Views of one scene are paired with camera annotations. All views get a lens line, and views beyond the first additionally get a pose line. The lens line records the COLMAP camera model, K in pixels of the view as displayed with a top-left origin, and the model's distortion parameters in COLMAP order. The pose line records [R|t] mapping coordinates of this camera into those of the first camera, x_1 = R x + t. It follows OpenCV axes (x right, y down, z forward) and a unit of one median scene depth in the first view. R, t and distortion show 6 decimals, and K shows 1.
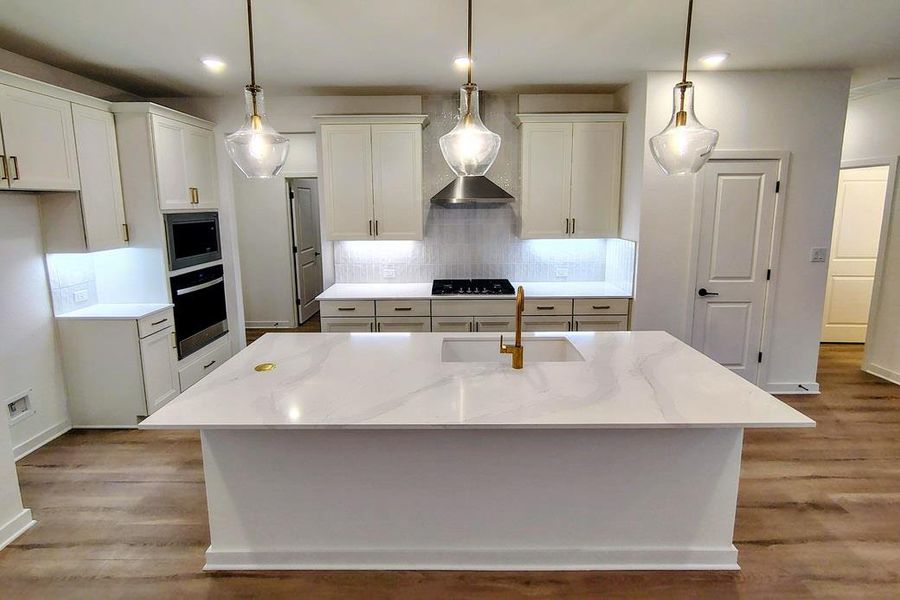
lens RADIAL K [[418.1, 0, 450.2], [0, 418.1, 260.8], [0, 0, 1]] dist [-0.001012, -0.000219]
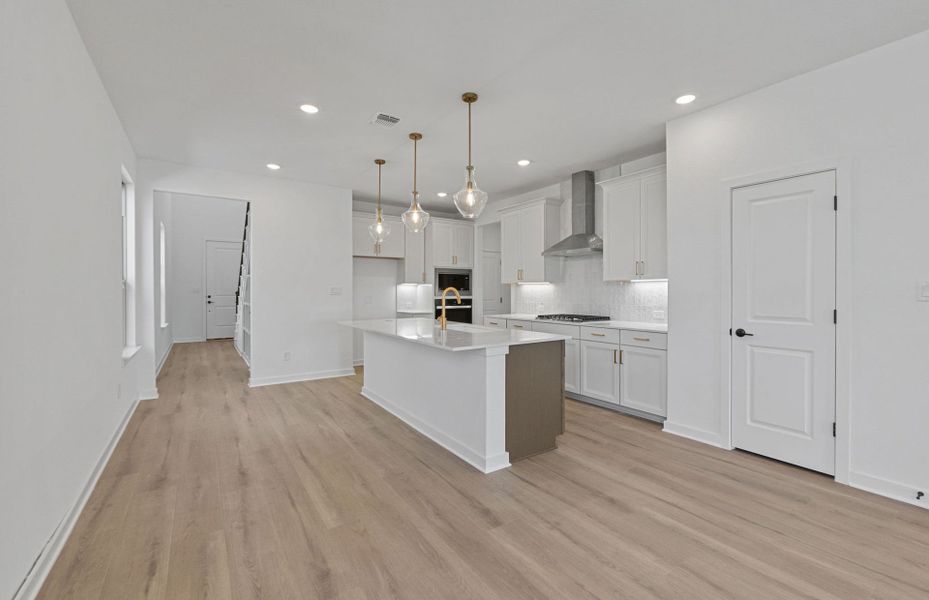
lens RADIAL K [[390.5, 0, 466.6], [0, 390.5, 292.7], [0, 0, 1]] dist [-0.008991, -0.000058]
pose [[0.566650, 0.010032, -0.823898, 1.002704], [-0.114285, 0.991218, -0.066532, 0.118384], [0.815994, 0.131859, 0.562820, 0.051540]]
